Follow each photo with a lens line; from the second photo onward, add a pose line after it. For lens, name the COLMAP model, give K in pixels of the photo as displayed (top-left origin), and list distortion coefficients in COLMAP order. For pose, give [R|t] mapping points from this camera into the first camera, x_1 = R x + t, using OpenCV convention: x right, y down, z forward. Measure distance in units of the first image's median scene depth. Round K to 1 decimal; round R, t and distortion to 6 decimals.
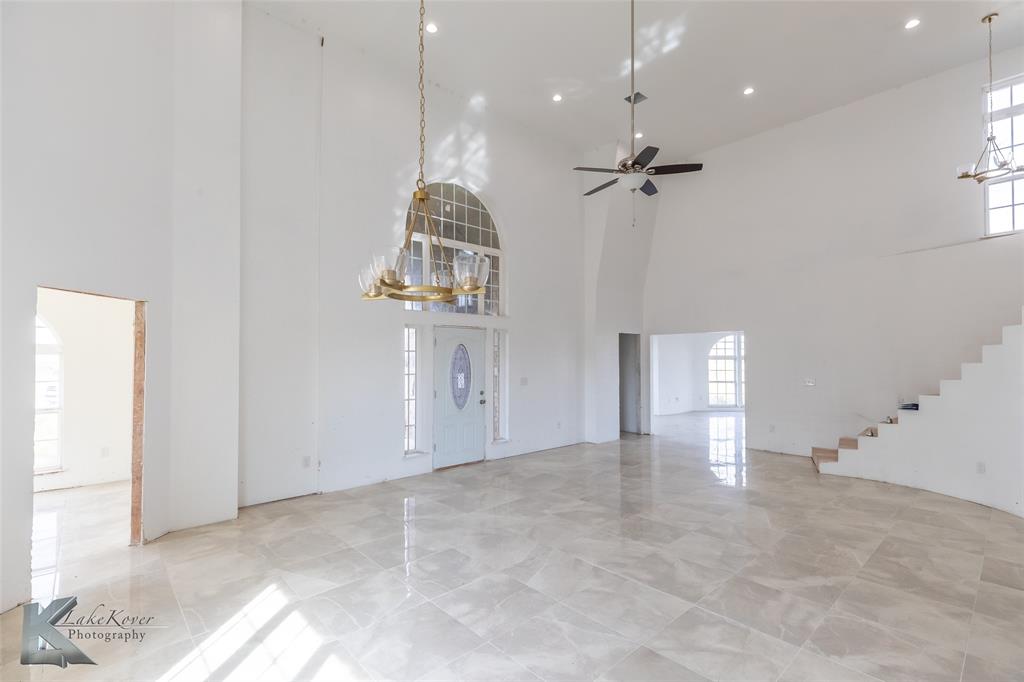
lens RADIAL K [[464.9, 0, 508.9], [0, 464.9, 347.2], [0, 0, 1]] dist [0.002304, 0.000181]
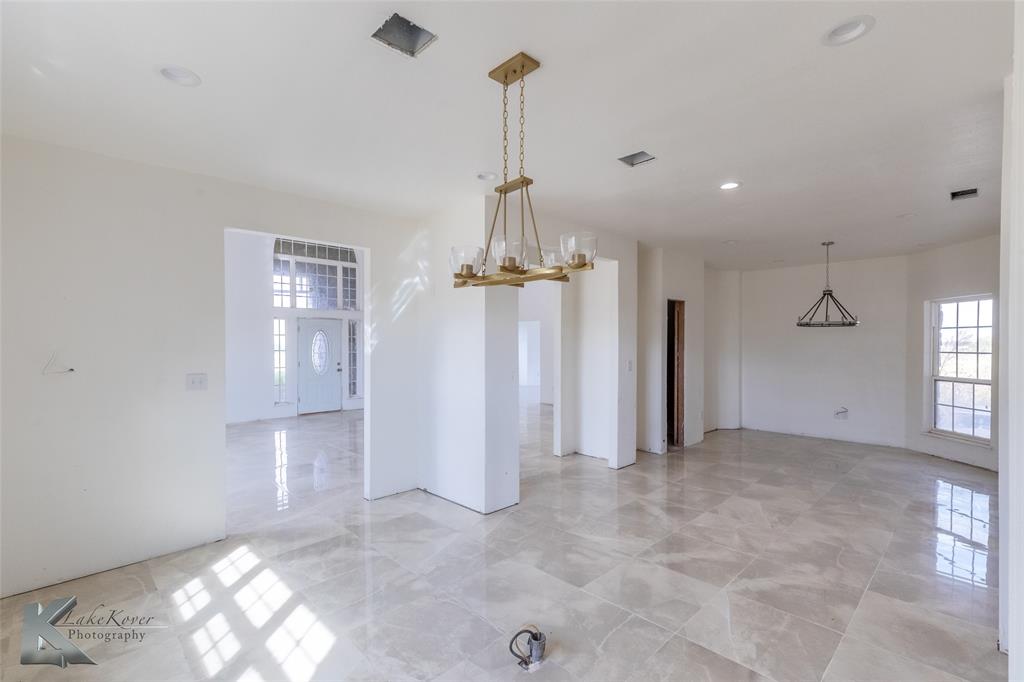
lens RADIAL K [[457.2, 0, 513.2], [0, 457.2, 346.8], [0, 0, 1]] dist [0.003724, 0.000683]
pose [[0.999272, -0.000436, 0.038155, 0.495816], [-0.000959, 0.999332, 0.036520, -0.009017], [-0.038146, -0.036530, 0.998604, -0.510144]]
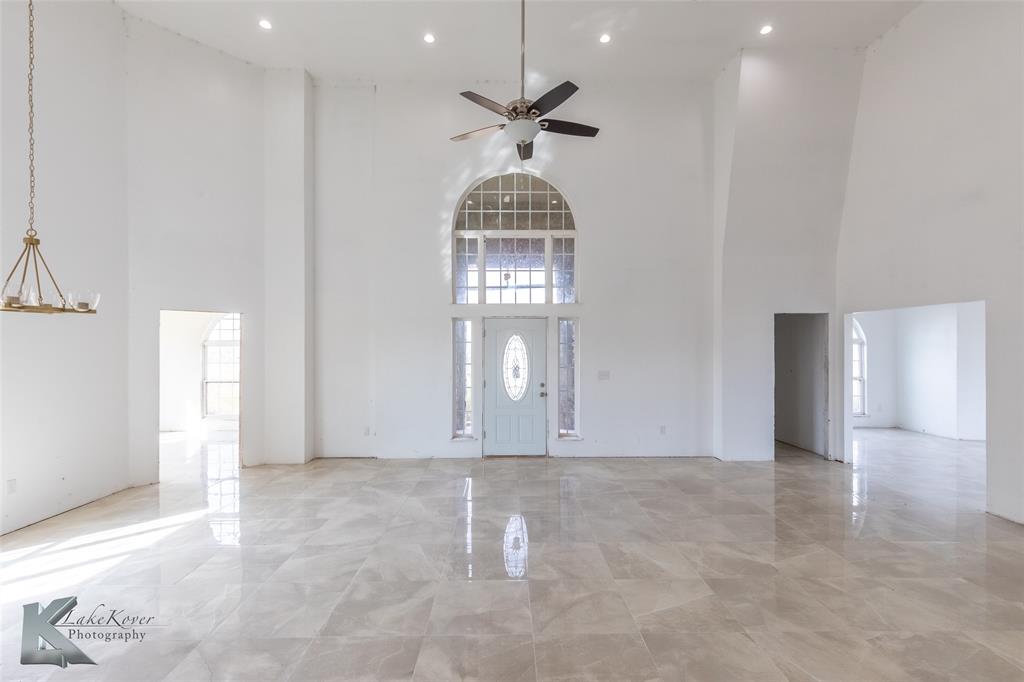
lens RADIAL K [[457.2, 0, 513.2], [0, 457.2, 346.8], [0, 0, 1]] dist [0.003724, 0.000683]
pose [[0.749565, -0.000658, -0.661930, 0.596576], [0.017433, 0.999672, 0.018747, 0.000653], [0.661701, -0.025592, 0.749331, 0.296226]]
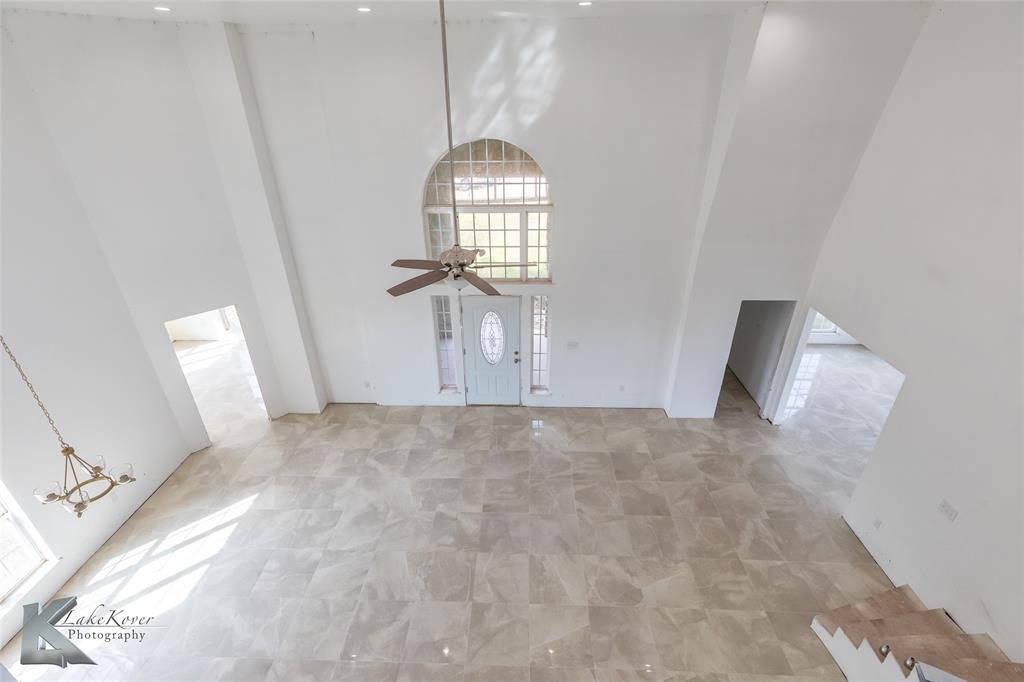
lens RADIAL K [[460.4, 0, 512.0], [0, 460.4, 341.0], [0, 0, 1]] dist [0.005213, 0.000319]
pose [[0.715666, 0.317868, -0.621918, 0.665696], [0.027514, 0.876914, 0.479859, -0.494758], [0.697901, -0.360530, 0.618832, 0.405042]]
